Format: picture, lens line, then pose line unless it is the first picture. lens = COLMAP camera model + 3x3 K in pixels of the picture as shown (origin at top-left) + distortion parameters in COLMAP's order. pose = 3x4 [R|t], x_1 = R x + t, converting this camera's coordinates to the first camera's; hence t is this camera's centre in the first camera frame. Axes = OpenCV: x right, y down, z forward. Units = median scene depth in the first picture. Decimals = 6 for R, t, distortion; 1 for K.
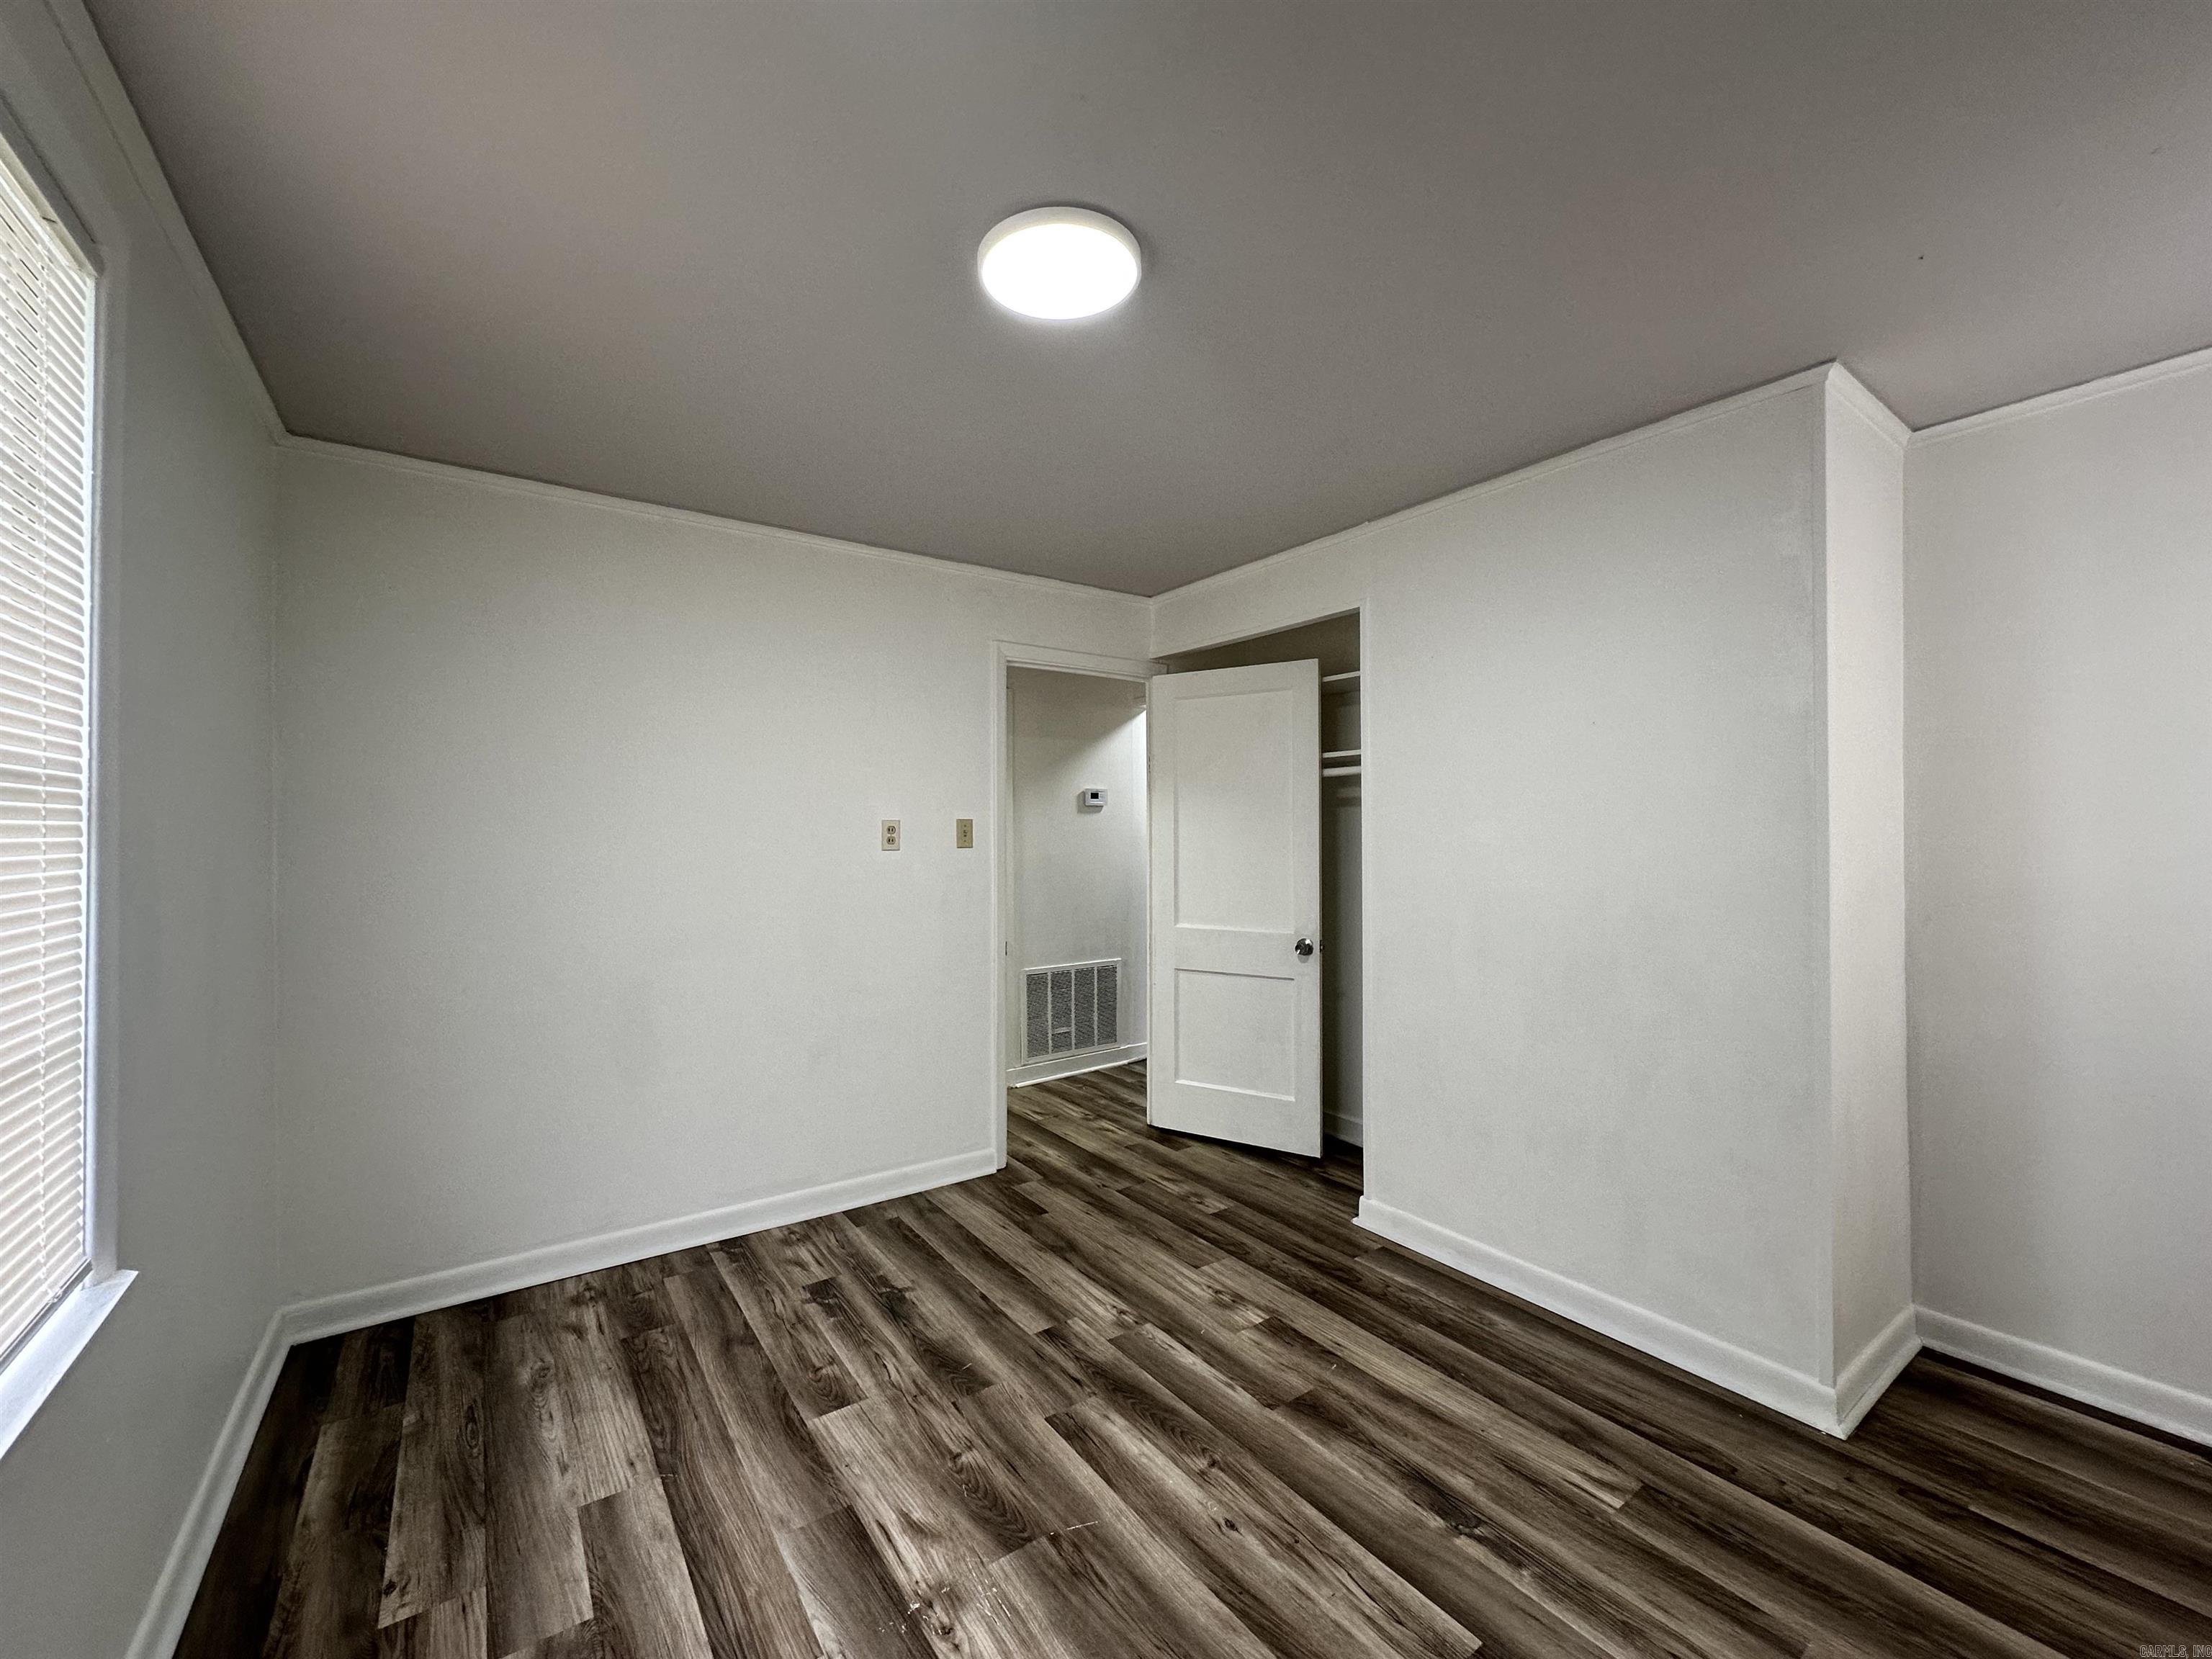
lens RADIAL K [[883.1, 0, 1106.9], [0, 883.1, 831.2], [0, 0, 1]] dist [-0.003743, 0.000463]
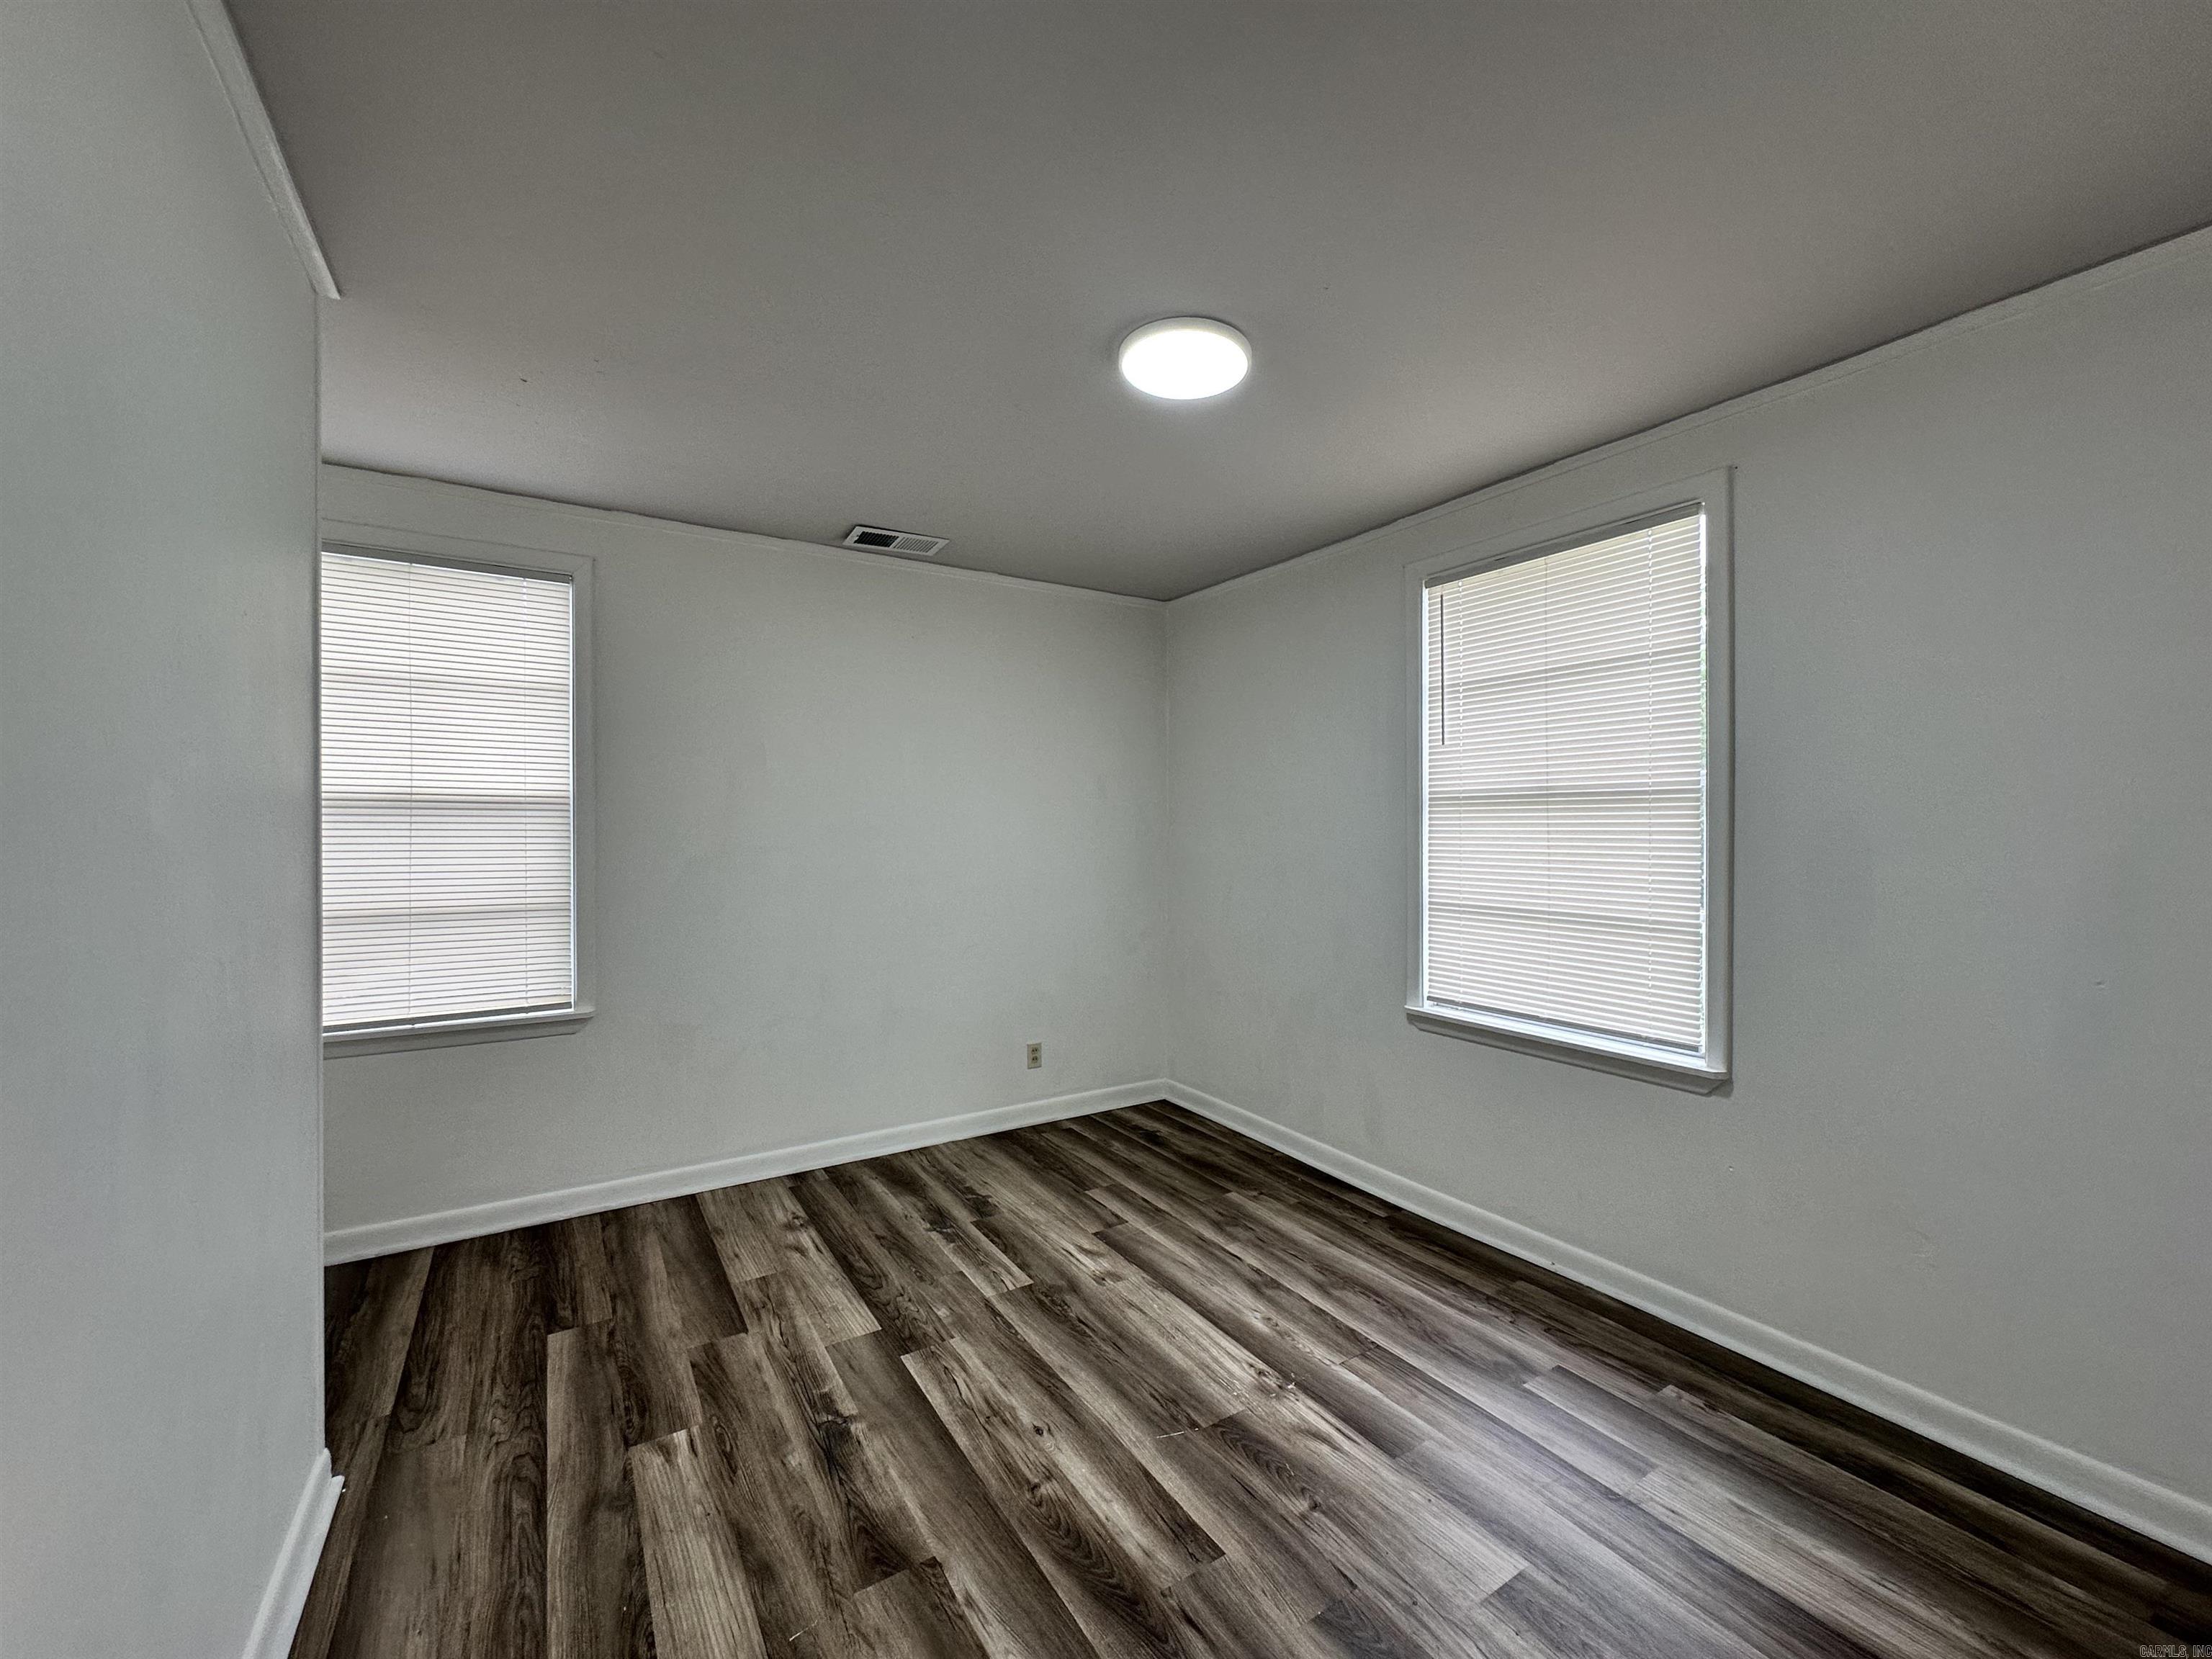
lens RADIAL K [[883.1, 0, 1106.9], [0, 883.1, 831.2], [0, 0, 1]] dist [-0.003743, 0.000463]
pose [[-0.998230, 0.002249, 0.059433, -0.015018], [0.002472, 0.999990, 0.003665, 0.015584], [-0.059424, 0.003806, -0.998226, 2.057054]]
